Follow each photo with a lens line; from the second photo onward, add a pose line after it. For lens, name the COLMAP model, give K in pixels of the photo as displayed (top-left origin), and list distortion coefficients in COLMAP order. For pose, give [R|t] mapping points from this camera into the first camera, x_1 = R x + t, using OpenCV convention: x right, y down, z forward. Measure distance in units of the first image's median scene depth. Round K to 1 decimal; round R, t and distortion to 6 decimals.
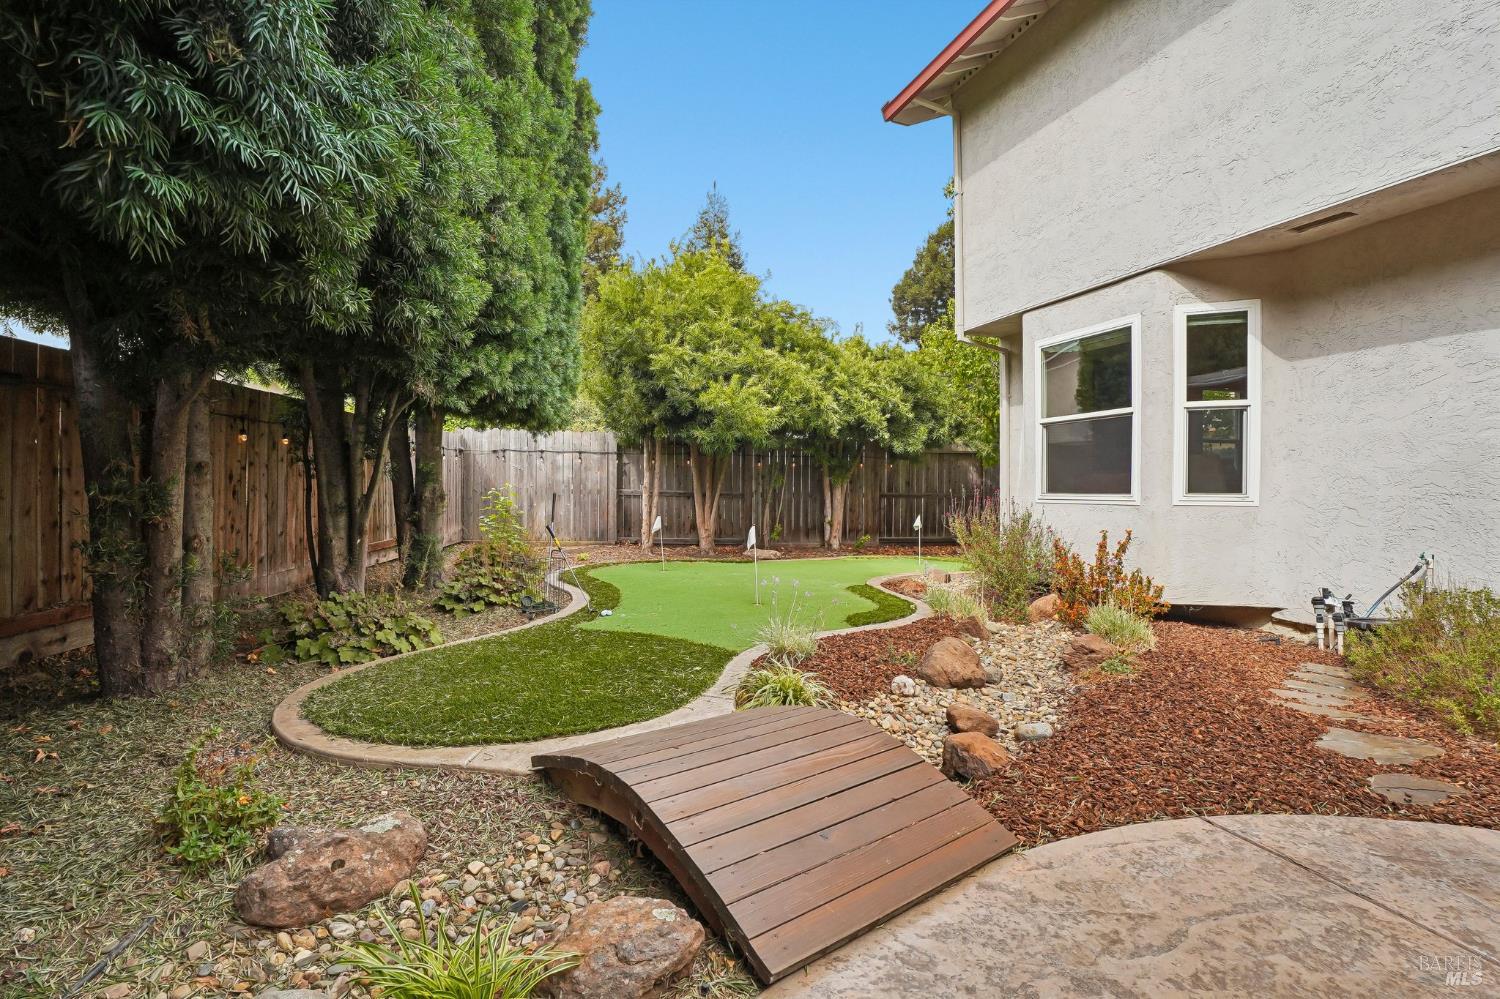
lens RADIAL K [[691.3, 0, 750.0], [0, 691.3, 499.5], [0, 0, 1]] dist [0.000294, 0.000045]
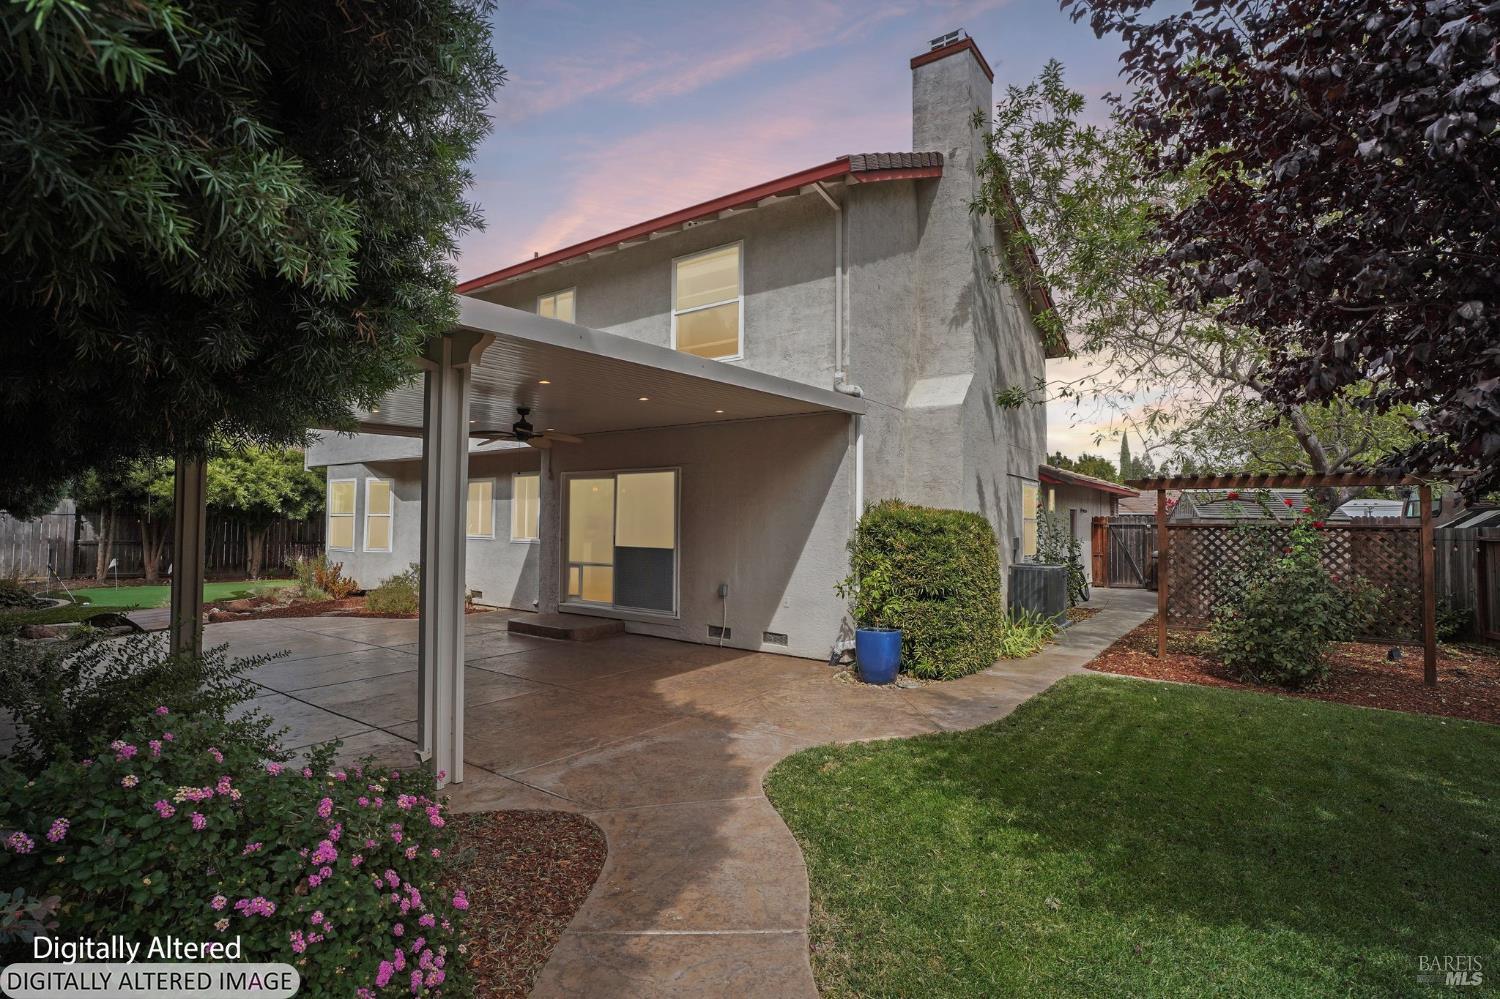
lens RADIAL K [[777.4, 0, 750.0], [0, 777.4, 499.5], [0, 0, 1]] dist [-0.002535, -0.000613]
pose [[0.840095, 0.023304, 0.541939, 0.125606], [-0.000481, 0.999108, -0.042218, -0.036339], [-0.542440, 0.035206, 0.839357, -1.275764]]
